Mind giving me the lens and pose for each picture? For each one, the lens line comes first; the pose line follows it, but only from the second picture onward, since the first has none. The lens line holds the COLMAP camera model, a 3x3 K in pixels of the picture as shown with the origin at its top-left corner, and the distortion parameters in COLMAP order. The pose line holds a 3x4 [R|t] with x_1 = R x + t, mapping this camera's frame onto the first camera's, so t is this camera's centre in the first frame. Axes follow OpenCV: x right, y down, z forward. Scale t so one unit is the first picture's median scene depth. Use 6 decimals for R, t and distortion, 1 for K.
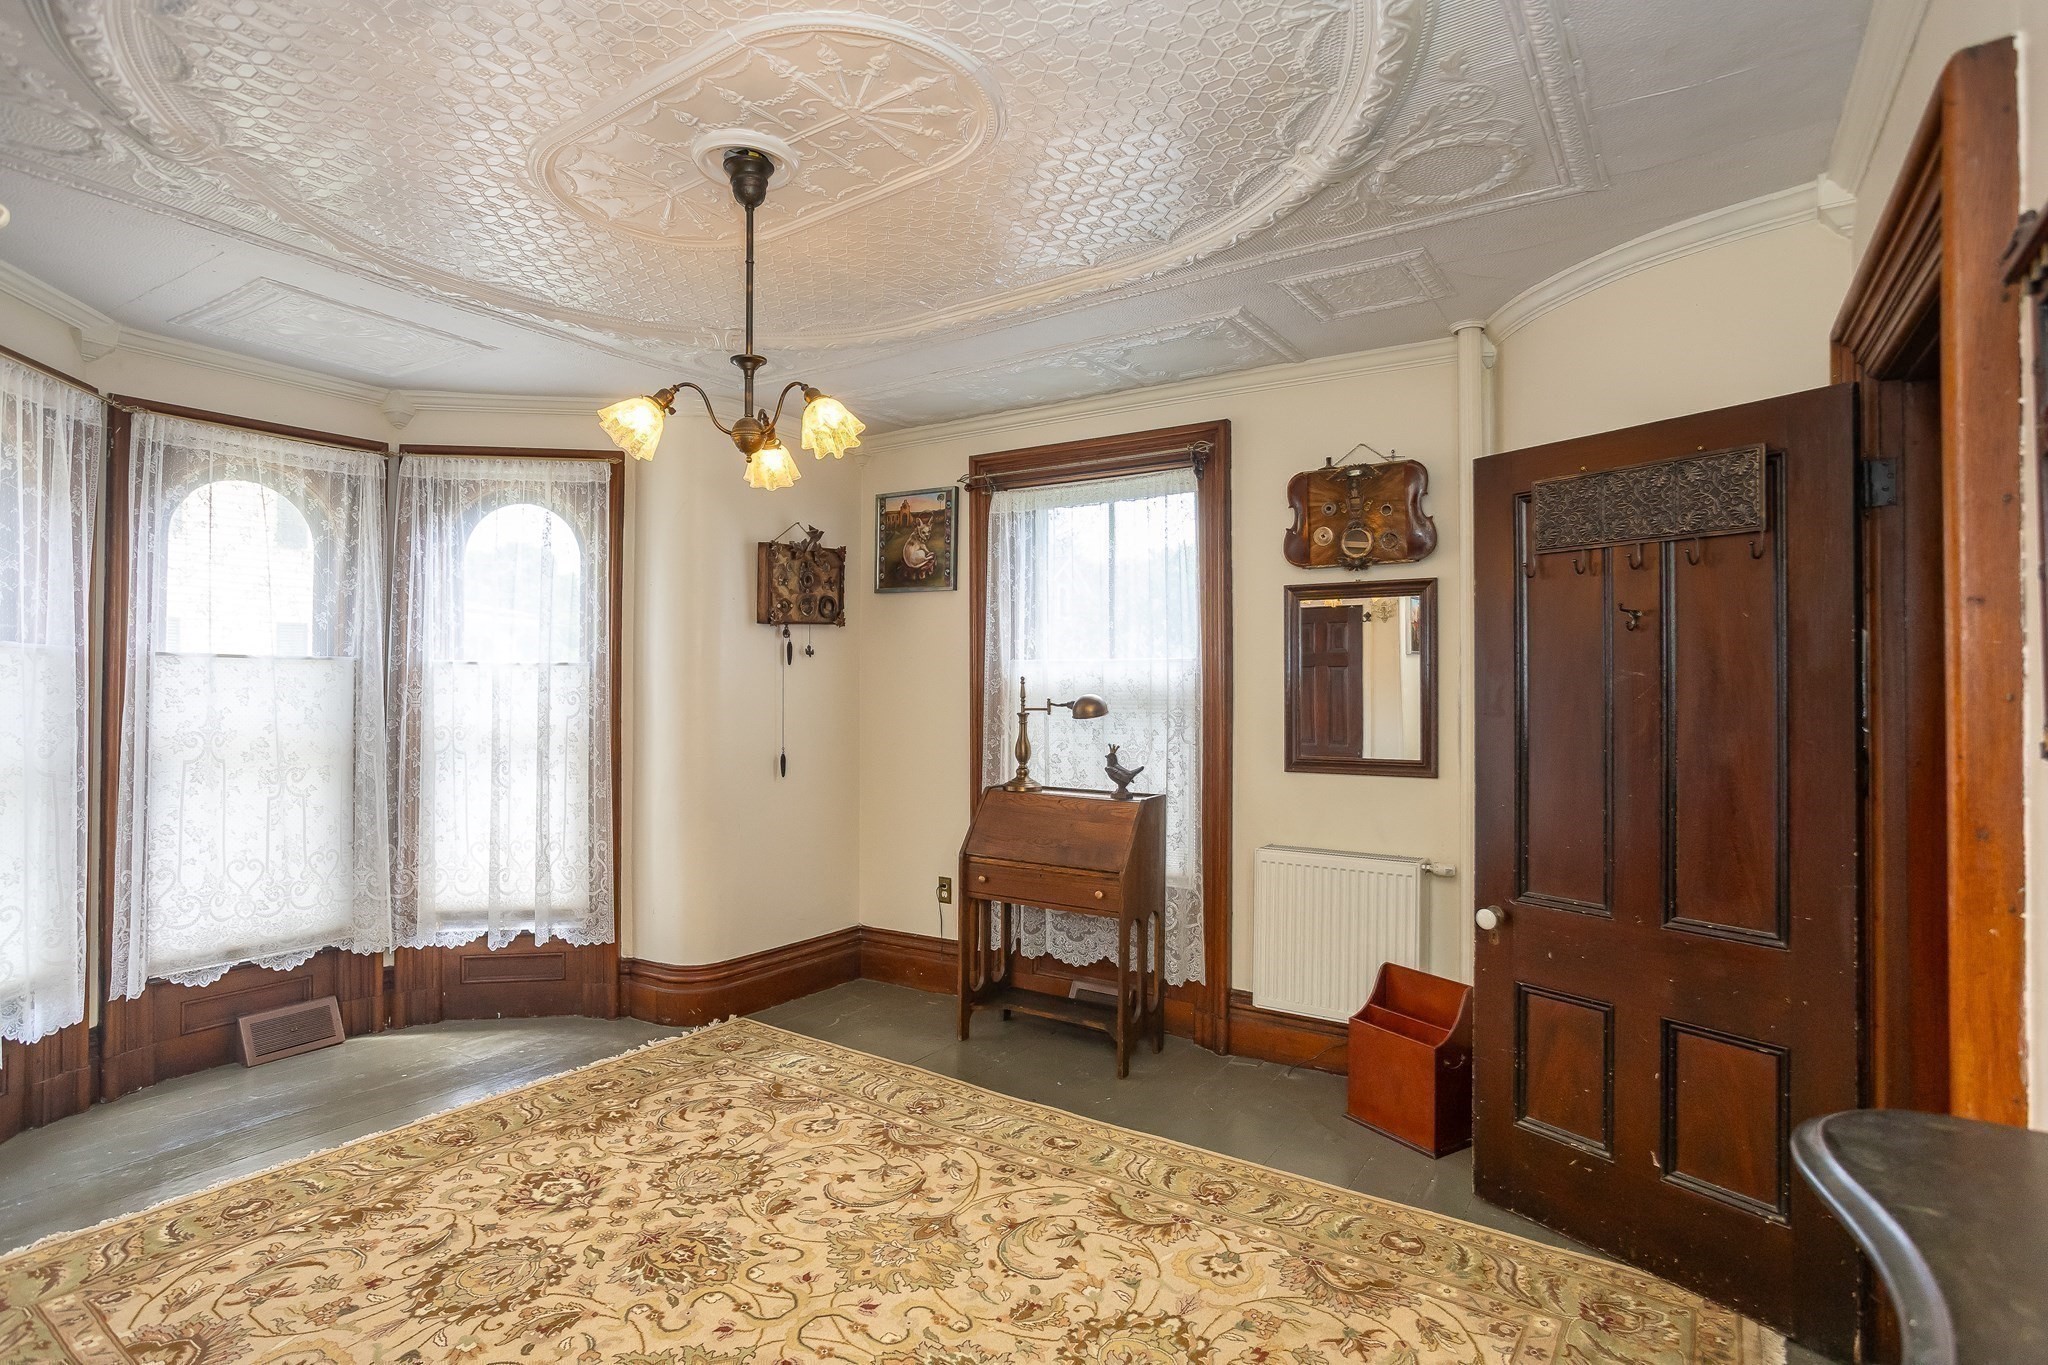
lens RADIAL K [[982.1, 0, 1024.0], [0, 982.1, 682.5], [0, 0, 1]] dist [0.000623, 0.000513]
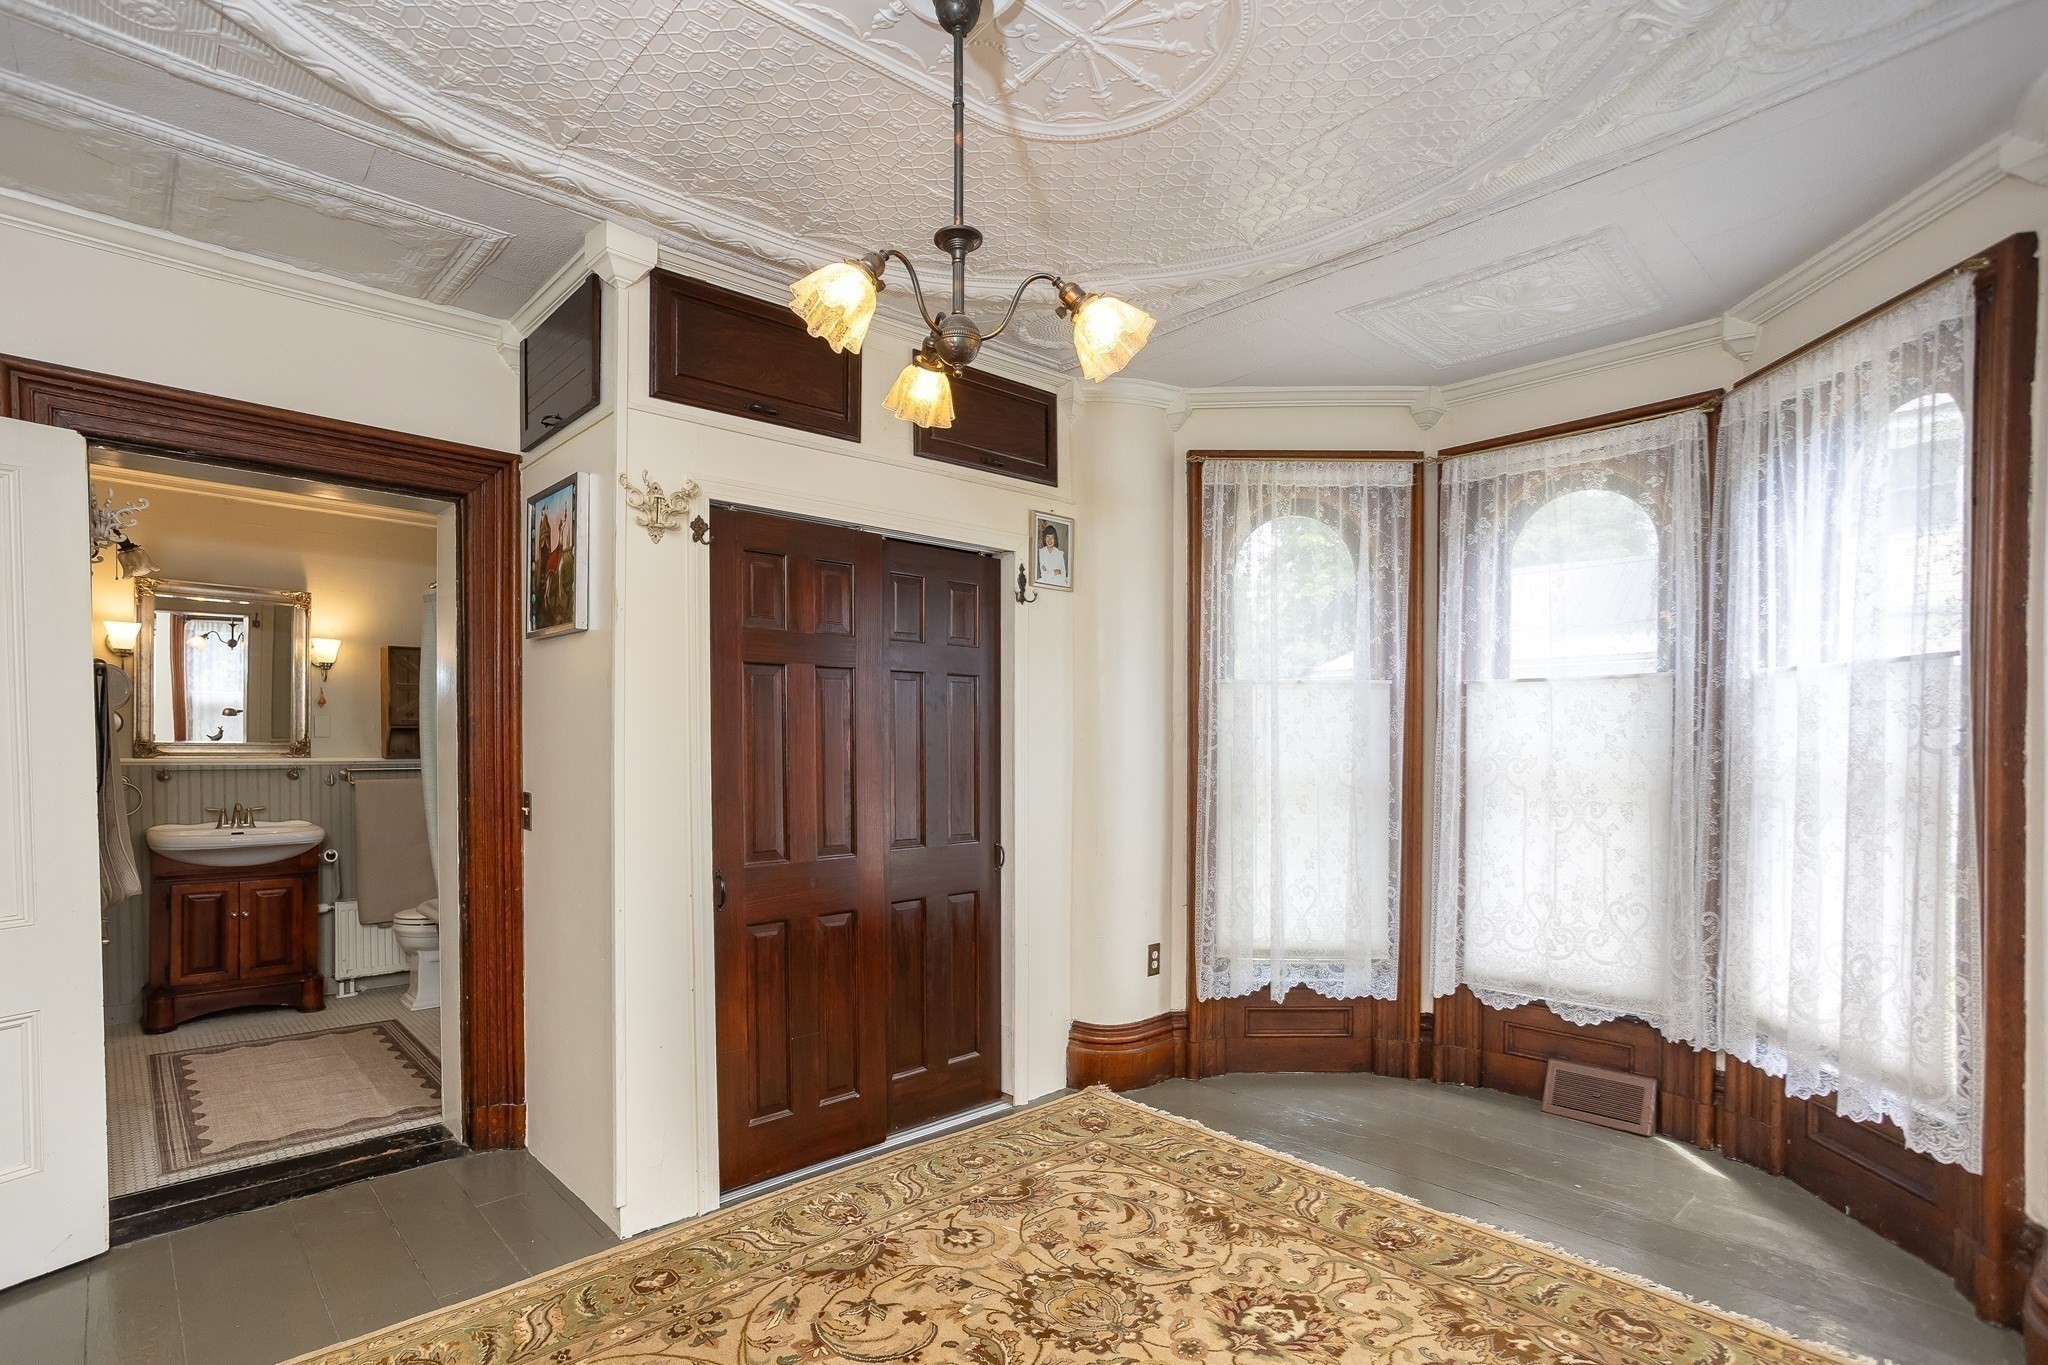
lens RADIAL K [[1018.8, 0, 1021.7], [0, 1018.8, 755.8], [0, 0, 1]] dist [-0.057365, 0.038176]
pose [[-0.233832, 0.012358, -0.972198, 0.327544], [0.009610, 0.999900, 0.010398, 0.038888], [0.972229, -0.006912, -0.233927, 0.896169]]
